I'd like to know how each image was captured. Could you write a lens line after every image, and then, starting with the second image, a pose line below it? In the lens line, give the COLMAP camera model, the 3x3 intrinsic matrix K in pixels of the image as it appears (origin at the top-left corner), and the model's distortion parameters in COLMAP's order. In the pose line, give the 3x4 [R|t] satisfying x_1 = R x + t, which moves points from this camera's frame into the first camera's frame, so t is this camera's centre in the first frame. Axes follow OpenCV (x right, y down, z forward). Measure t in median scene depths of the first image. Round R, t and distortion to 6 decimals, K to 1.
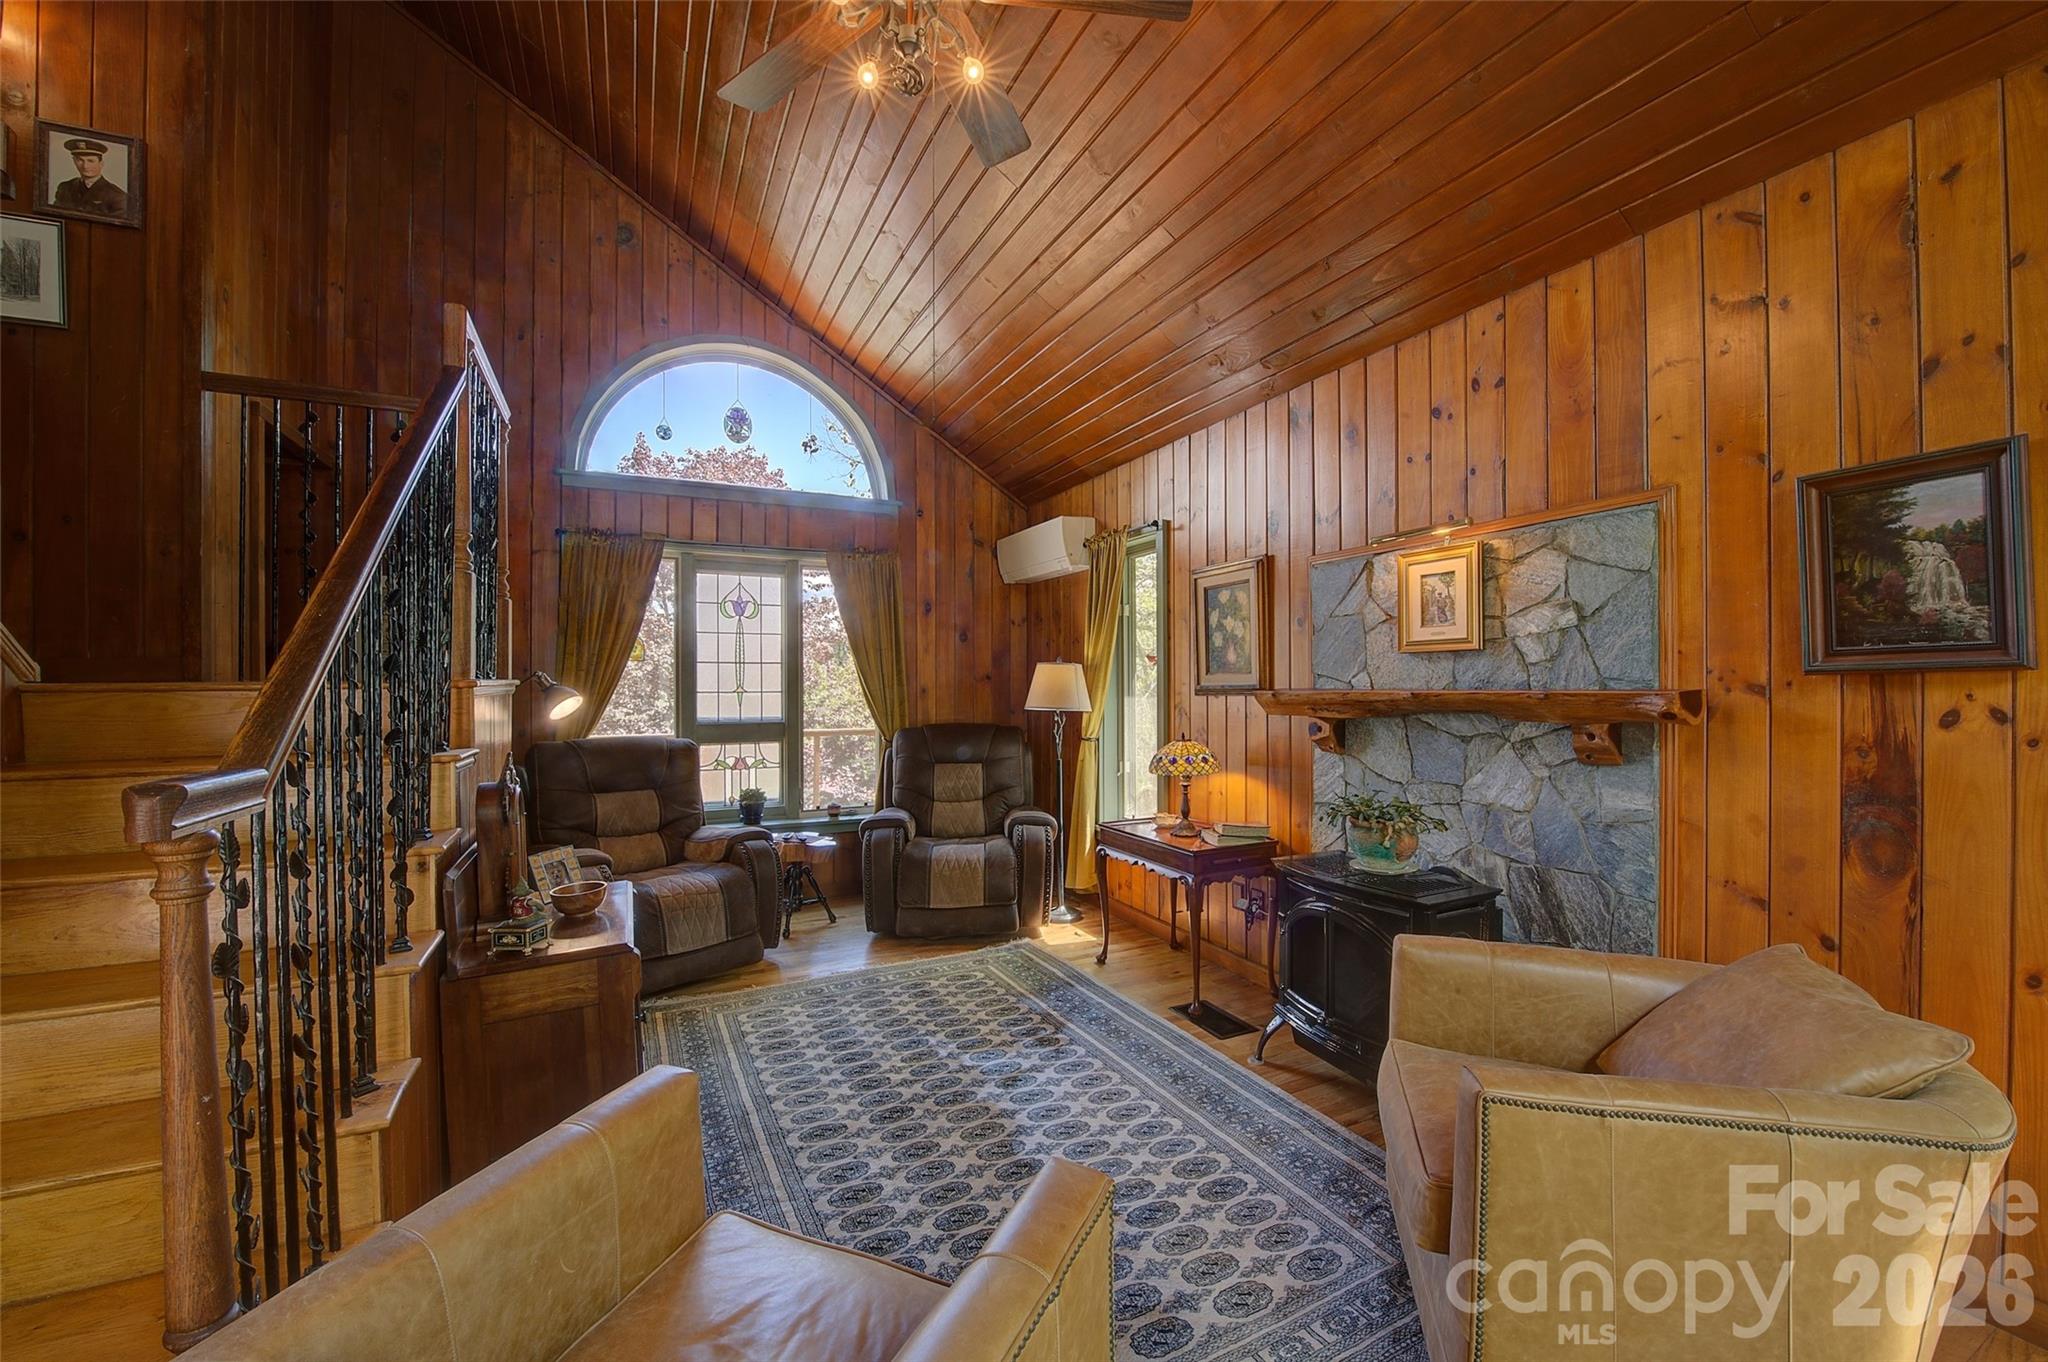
lens RADIAL K [[821.0, 0, 1019.0], [0, 821.0, 692.5], [0, 0, 1]] dist [-0.013224, -0.001865]
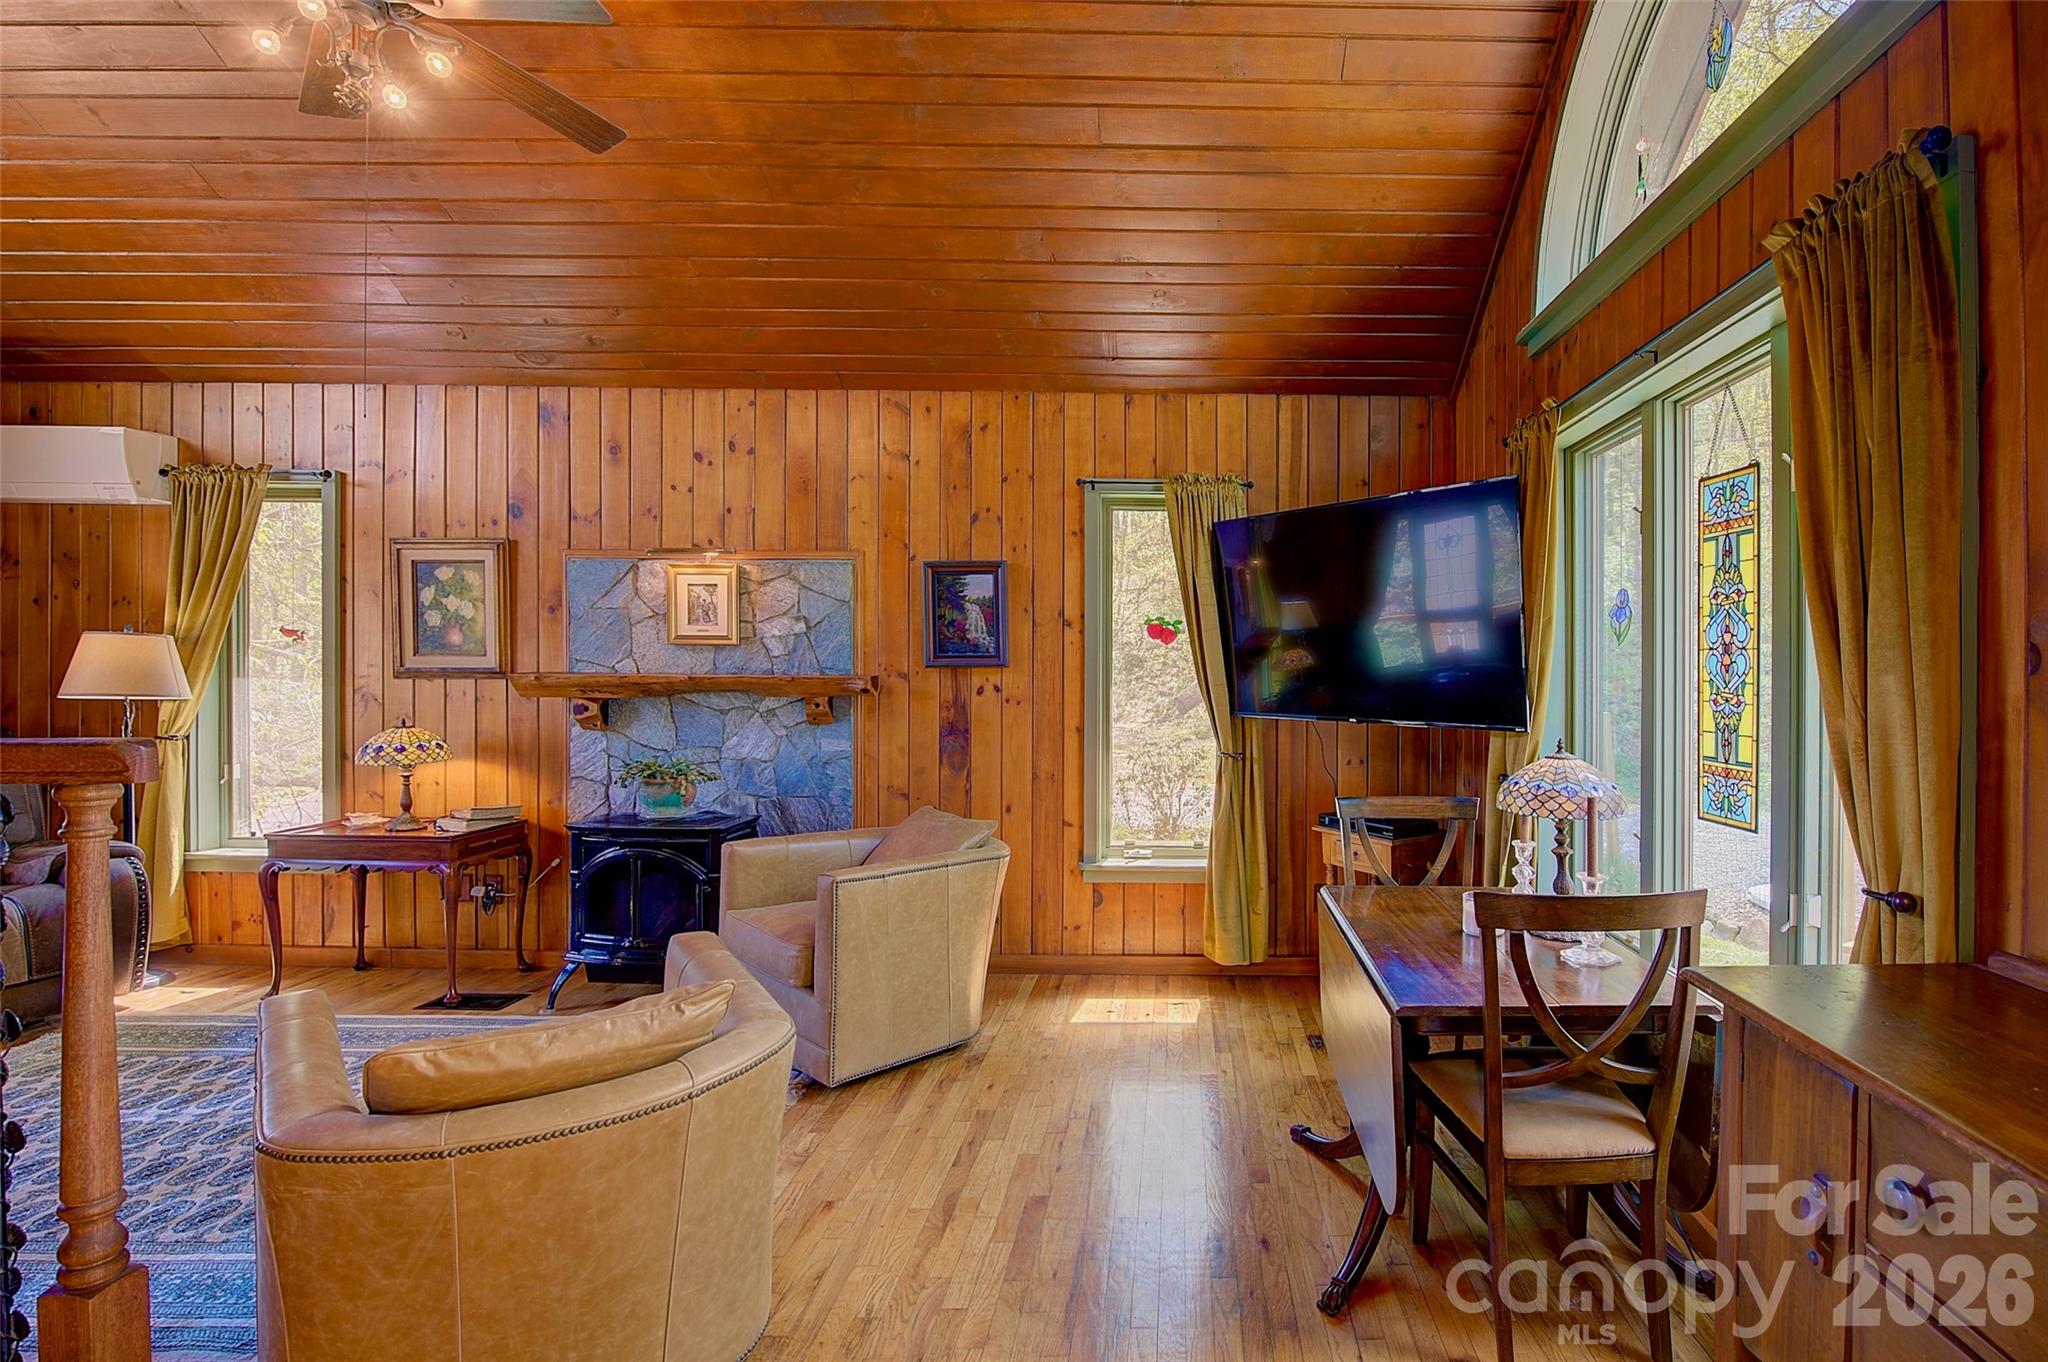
lens RADIAL K [[968.7, 0, 1228.2], [0, 968.7, 697.4], [0, 0, 1]] dist [-0.017622, -0.000380]
pose [[0.396855, -0.009873, 0.917828, -0.419136], [-0.003855, 0.999915, 0.012423, 0.008345], [-0.917873, -0.008469, 0.396783, -0.275729]]
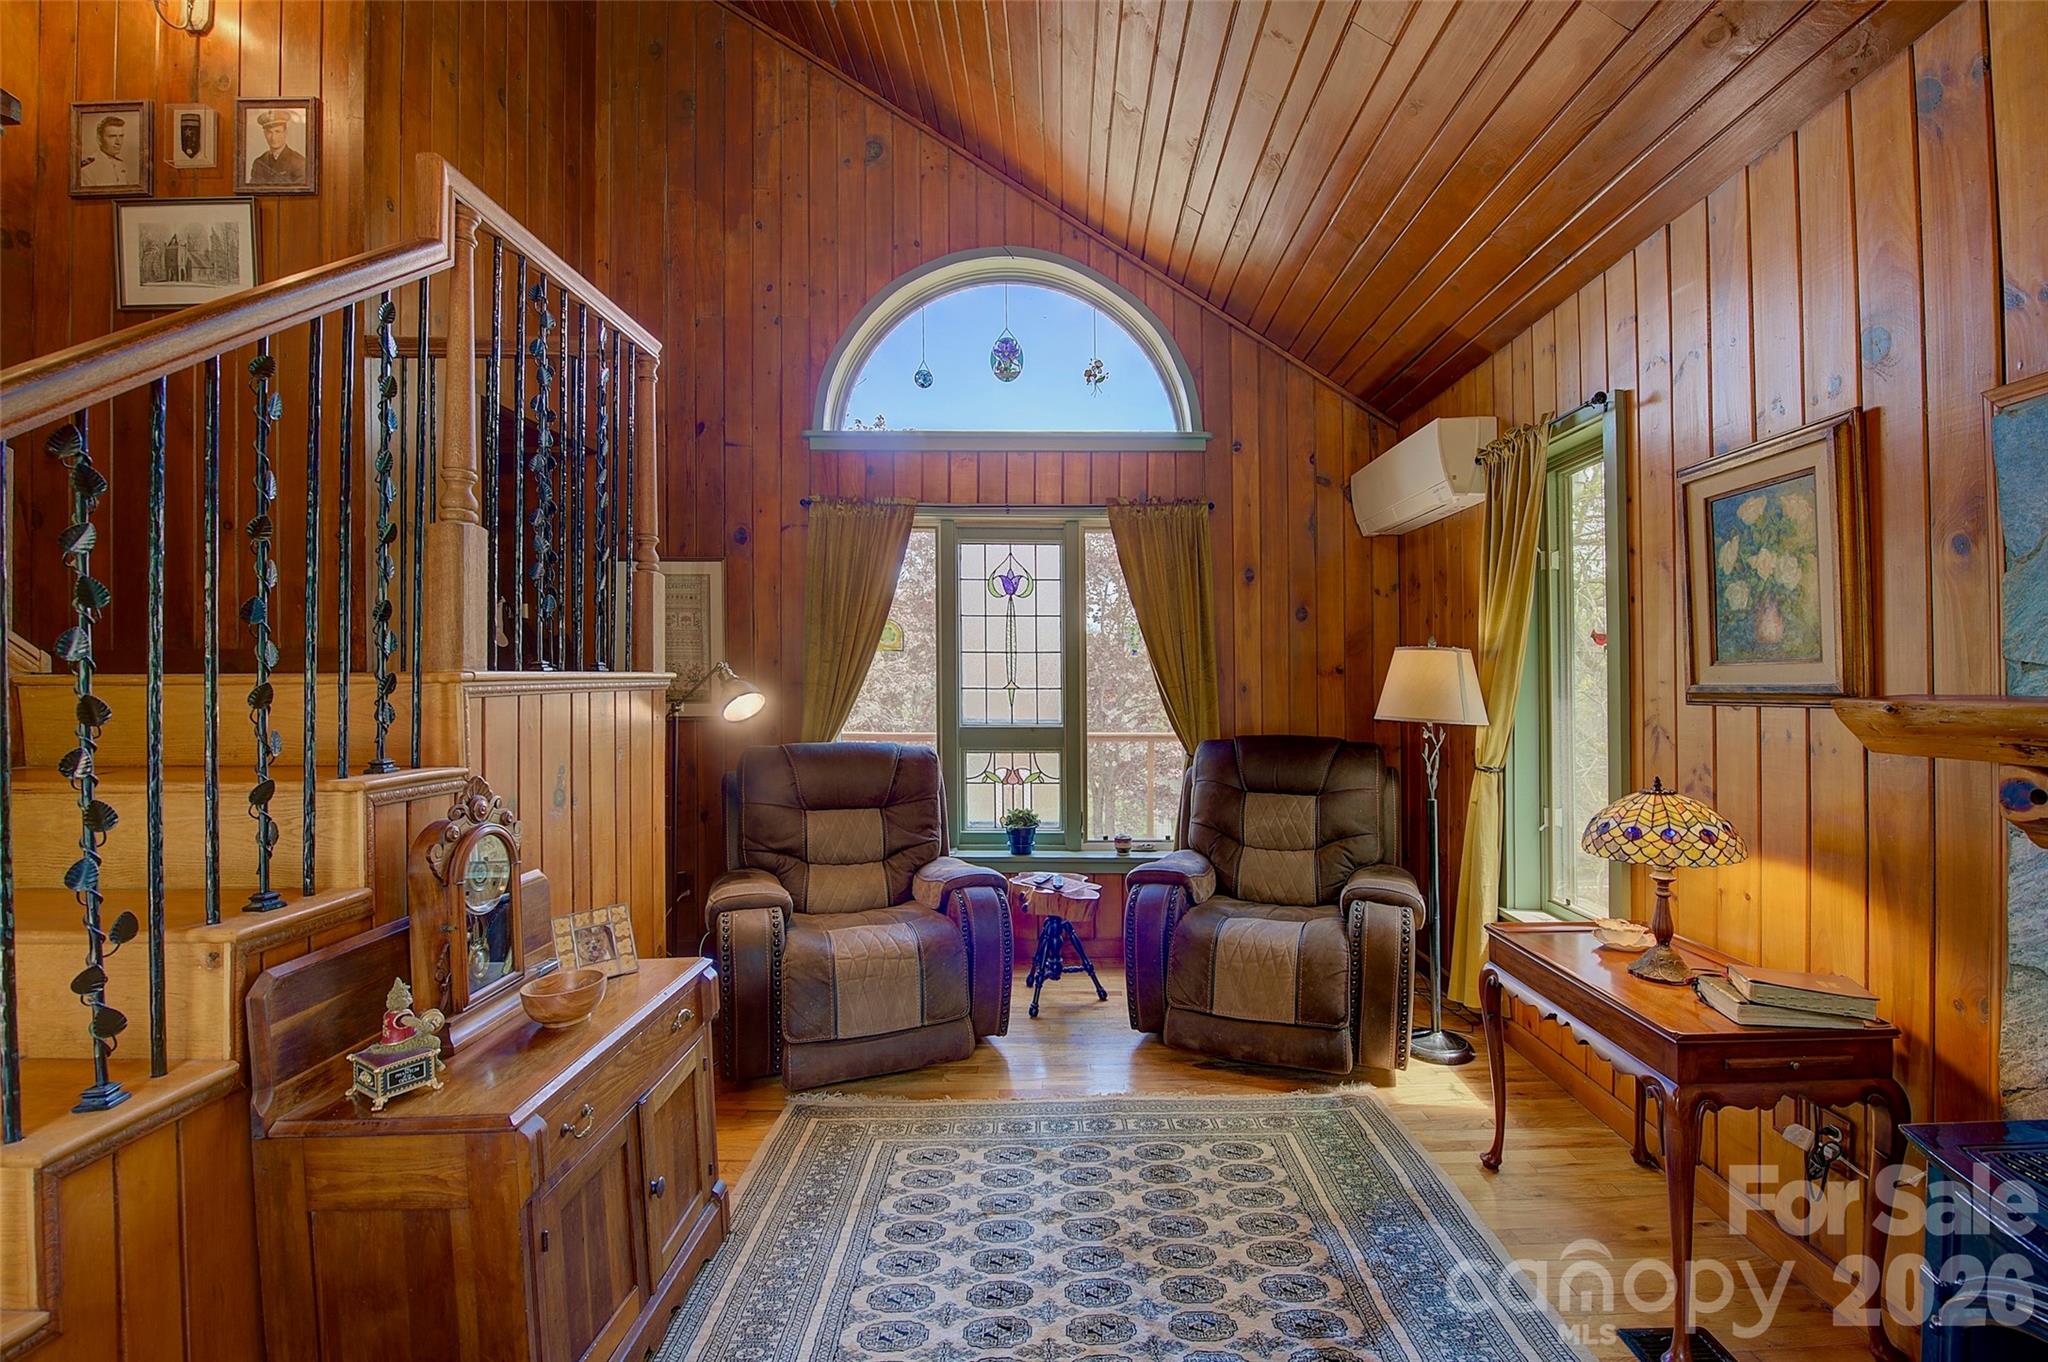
lens RADIAL K [[855.4, 0, 1064.5], [0, 855.4, 667.5], [0, 0, 1]] dist [-0.018499, -0.001293]
pose [[0.907814, -0.000765, -0.419372, 0.085627], [-0.009006, 0.999732, -0.021320, -0.005239], [0.419276, 0.023131, 0.907564, 0.361422]]
